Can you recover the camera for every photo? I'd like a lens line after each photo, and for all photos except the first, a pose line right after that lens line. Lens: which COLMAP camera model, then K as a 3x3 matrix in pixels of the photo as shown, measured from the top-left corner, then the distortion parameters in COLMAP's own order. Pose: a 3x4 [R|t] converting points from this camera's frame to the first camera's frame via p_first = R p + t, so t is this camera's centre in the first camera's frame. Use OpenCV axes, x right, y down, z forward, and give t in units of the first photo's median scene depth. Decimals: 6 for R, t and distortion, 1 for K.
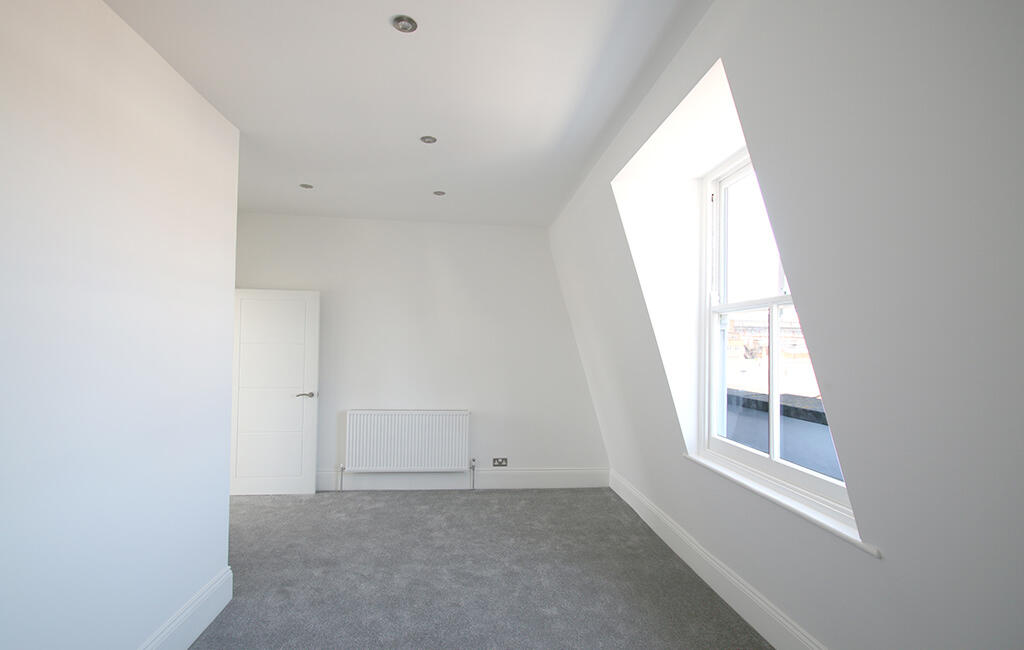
lens RADIAL K [[482.6, 0, 512.0], [0, 482.6, 325.0], [0, 0, 1]] dist [0.060127, -0.019183]
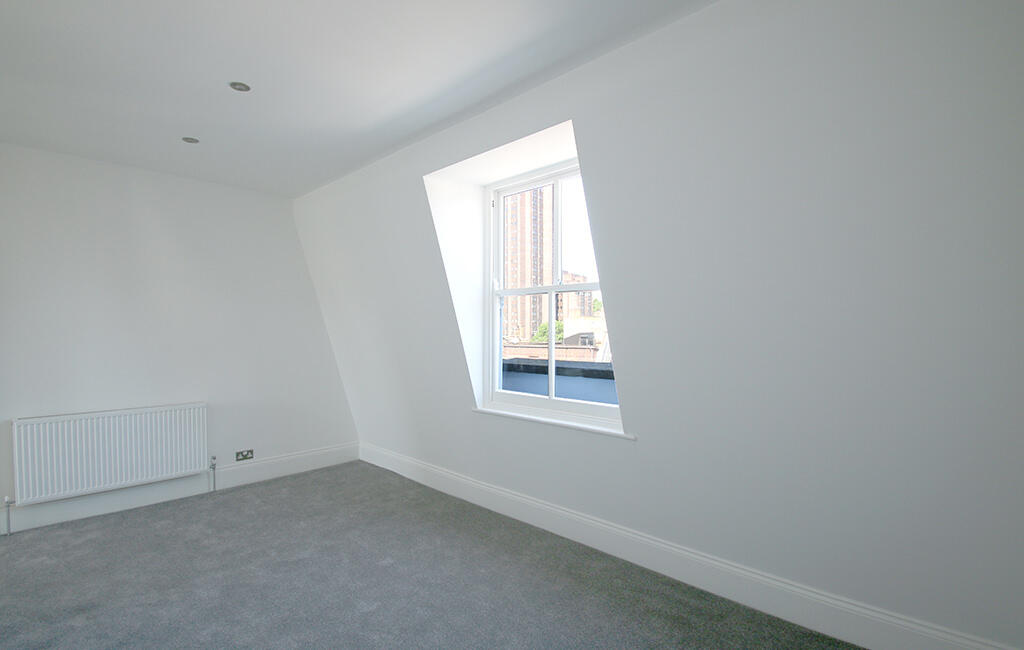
lens RADIAL K [[482.6, 0, 512.0], [0, 482.6, 325.0], [0, 0, 1]] dist [0.060127, -0.019183]
pose [[0.773660, -0.012853, 0.633471, -0.265784], [-0.012237, 0.999305, 0.035221, 0.005792], [-0.633483, -0.035001, 0.772965, -0.006920]]
